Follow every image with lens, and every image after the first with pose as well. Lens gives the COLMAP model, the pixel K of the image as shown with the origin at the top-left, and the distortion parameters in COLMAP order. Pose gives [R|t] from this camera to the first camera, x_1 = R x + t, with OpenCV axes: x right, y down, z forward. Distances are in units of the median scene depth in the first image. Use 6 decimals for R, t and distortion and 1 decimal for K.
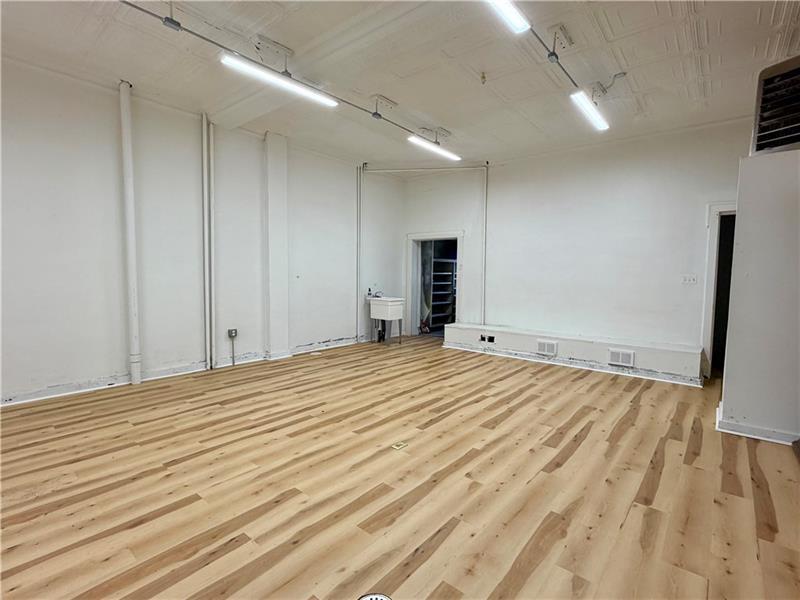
lens RADIAL K [[390.9, 0, 402.5], [0, 390.9, 302.4], [0, 0, 1]] dist [-0.001821, 0.001986]
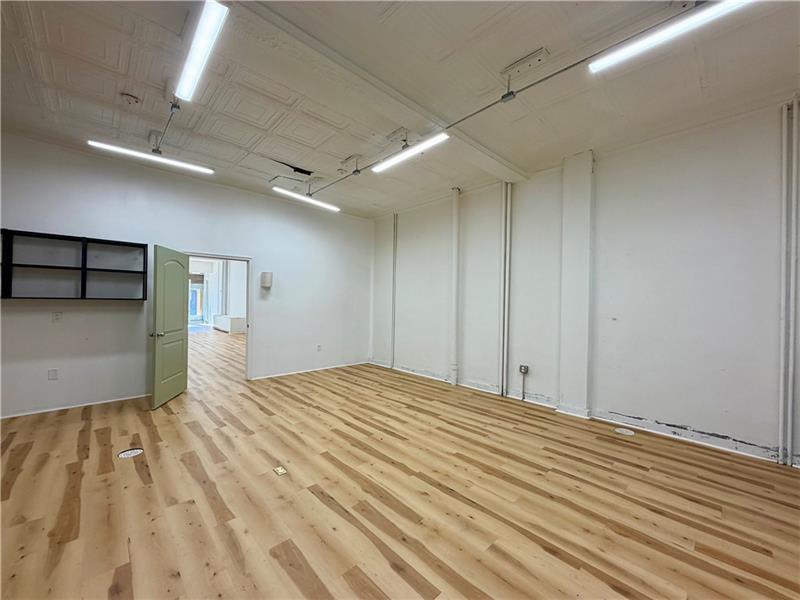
lens RADIAL K [[318.2, 0, 397.1], [0, 318.2, 301.6], [0, 0, 1]] dist [0.001487, -0.000779]
pose [[-0.125608, -0.016470, -0.991943, 0.678946], [-0.093992, 0.995562, -0.004628, -0.098621], [0.987617, 0.092654, -0.126598, 1.142109]]
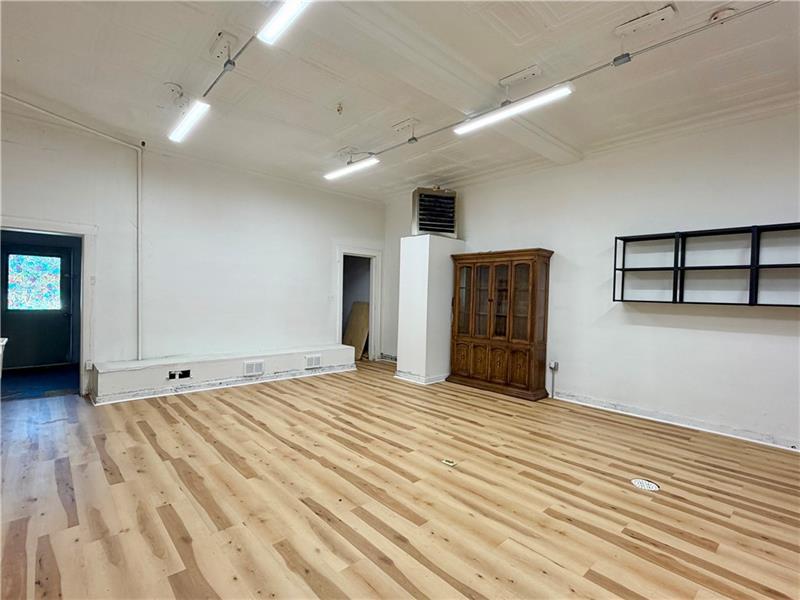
lens RADIAL K [[390.9, 0, 401.9], [0, 390.9, 300.6], [0, 0, 1]] dist [-0.001821, 0.001986]
pose [[0.129539, -0.027190, 0.991201, -0.893584], [0.049373, 0.998561, 0.020940, -0.089500], [-0.990344, 0.046226, 0.130695, 0.800224]]
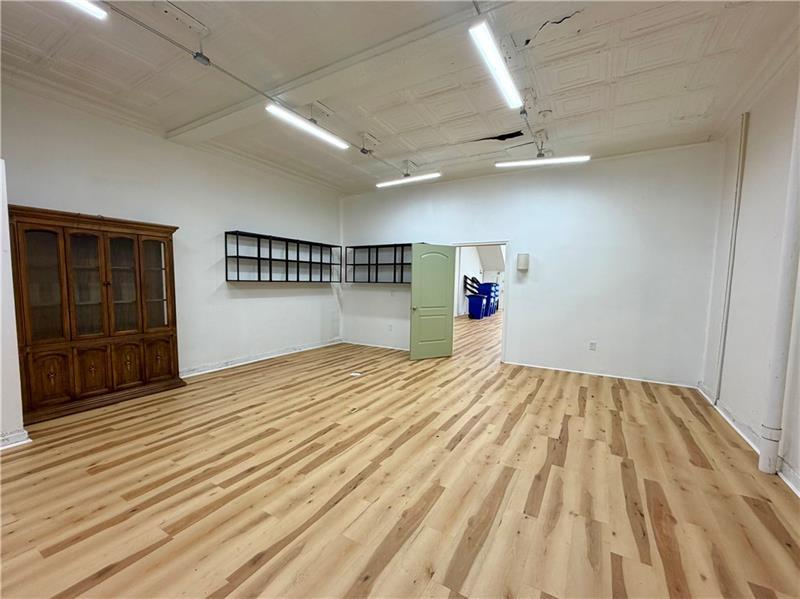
lens RADIAL K [[338.8, 0, 390.0], [0, 338.8, 312.1], [0, 0, 1]] dist [-0.001897, 0.000552]
pose [[-0.989071, -0.014211, -0.146750, 0.038612], [-0.038272, 0.985971, 0.162467, -0.154348], [0.142383, 0.166308, -0.975740, 1.779766]]
